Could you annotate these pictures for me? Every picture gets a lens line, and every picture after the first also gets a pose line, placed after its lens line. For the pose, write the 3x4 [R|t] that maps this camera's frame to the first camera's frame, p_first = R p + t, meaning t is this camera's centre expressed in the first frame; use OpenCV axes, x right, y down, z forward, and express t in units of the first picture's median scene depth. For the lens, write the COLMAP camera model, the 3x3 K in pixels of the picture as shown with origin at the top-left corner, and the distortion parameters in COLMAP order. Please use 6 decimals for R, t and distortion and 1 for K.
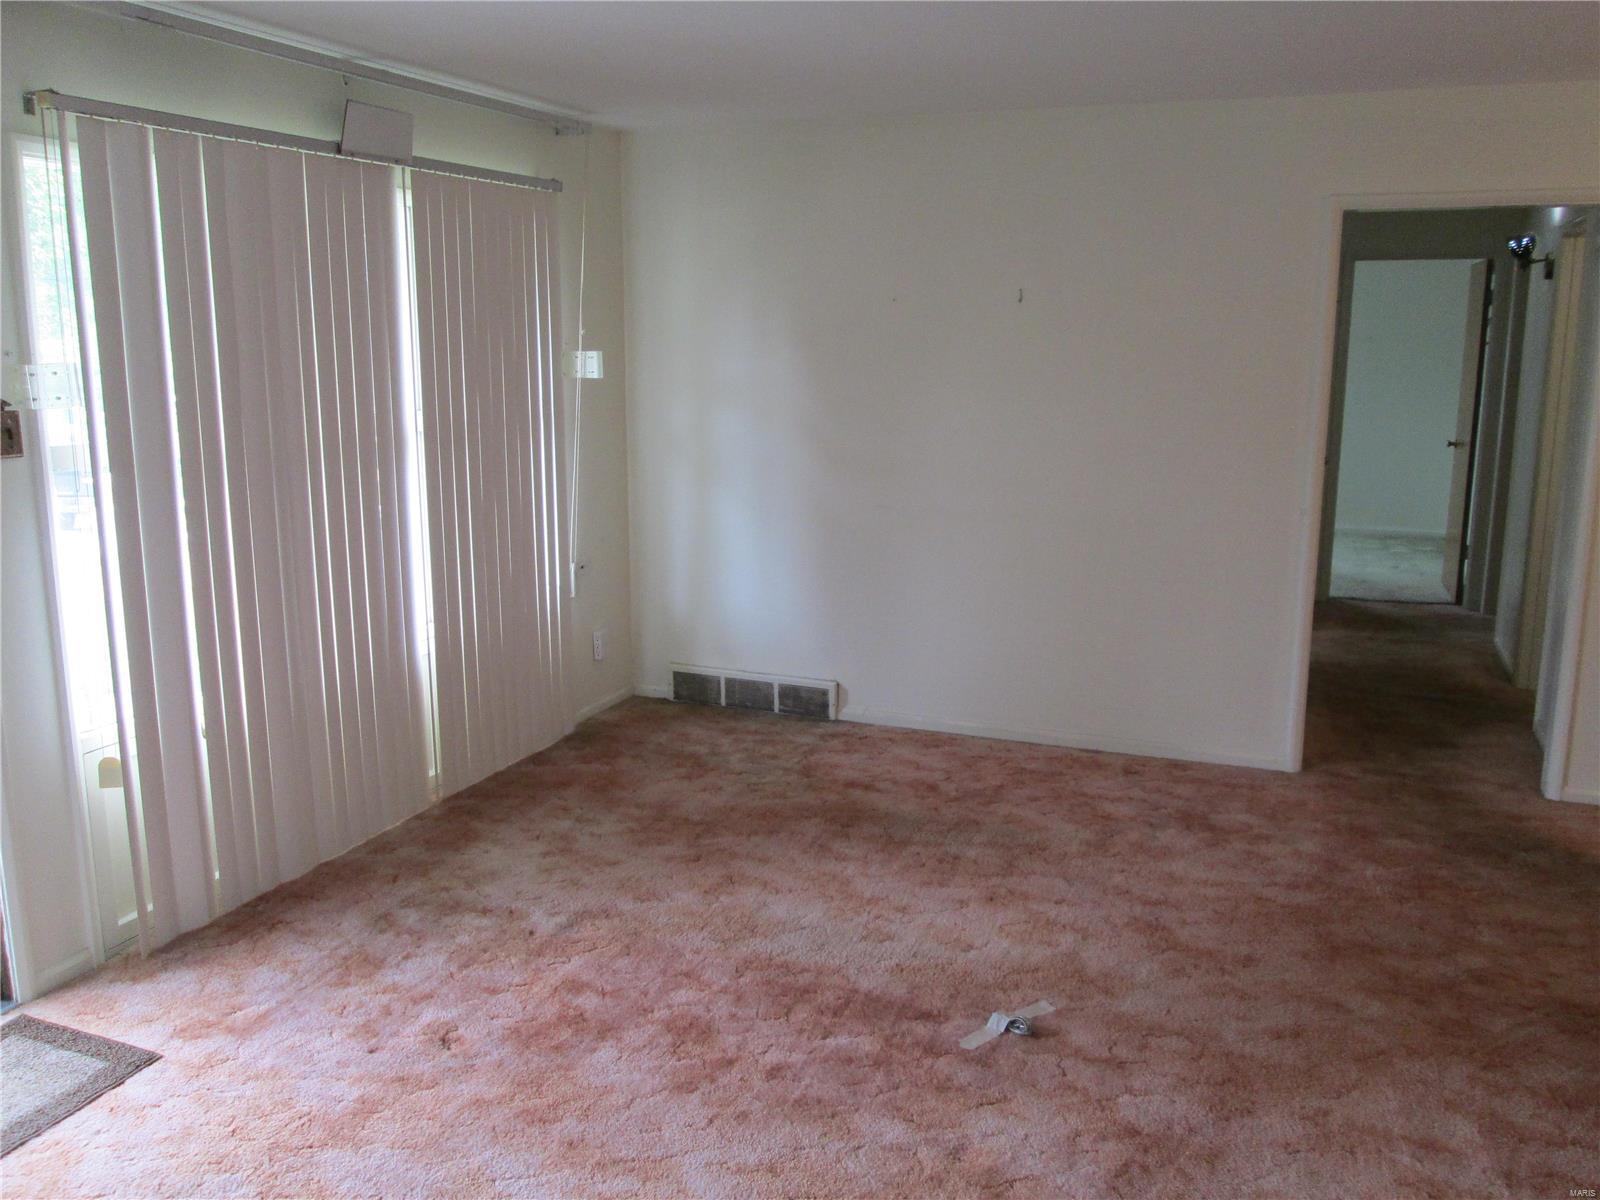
lens RADIAL K [[1332.2, 0, 799.0], [0, 1332.2, 599.6], [0, 0, 1]] dist [-0.033967, 0.006258]
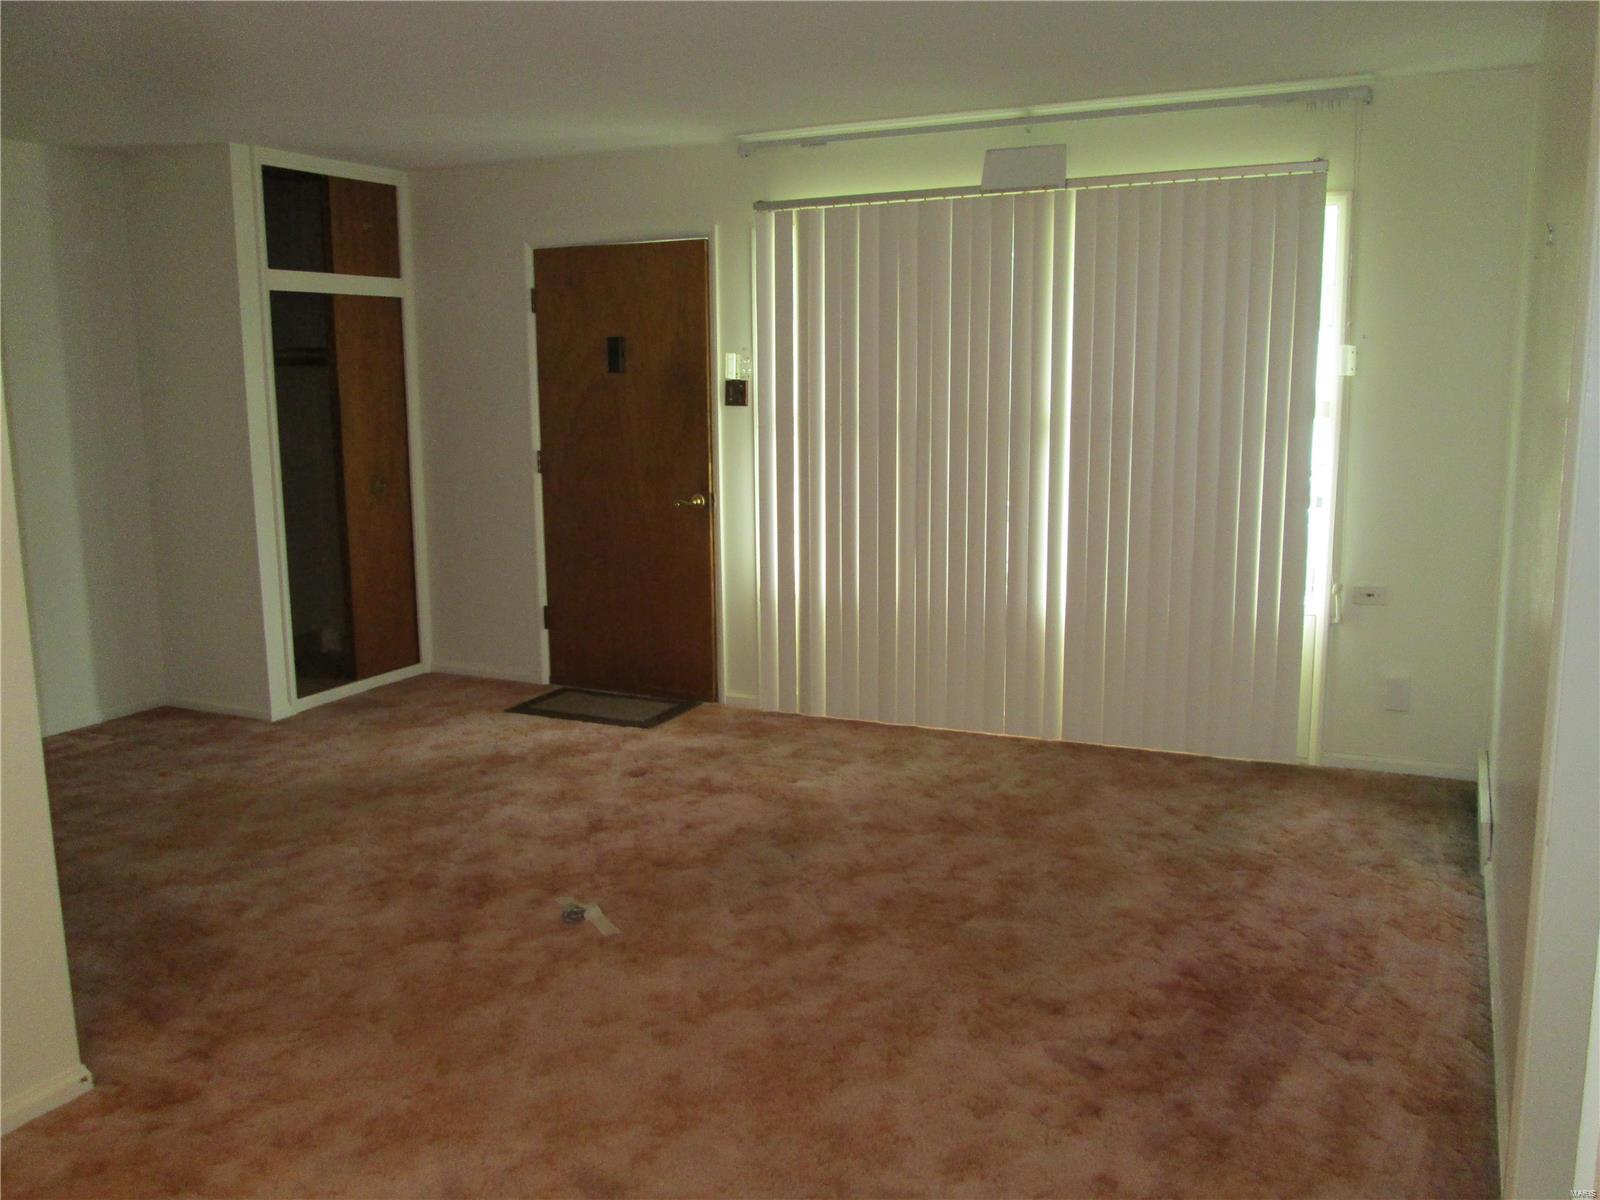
lens RADIAL K [[1332.2, 0, 799.0], [0, 1332.2, 599.6], [0, 0, 1]] dist [-0.033967, 0.006258]
pose [[-0.062530, 0.165200, -0.984276, 0.931612], [-0.186242, 0.966951, 0.174124, -0.135570], [0.980512, 0.194201, -0.029697, 0.873757]]
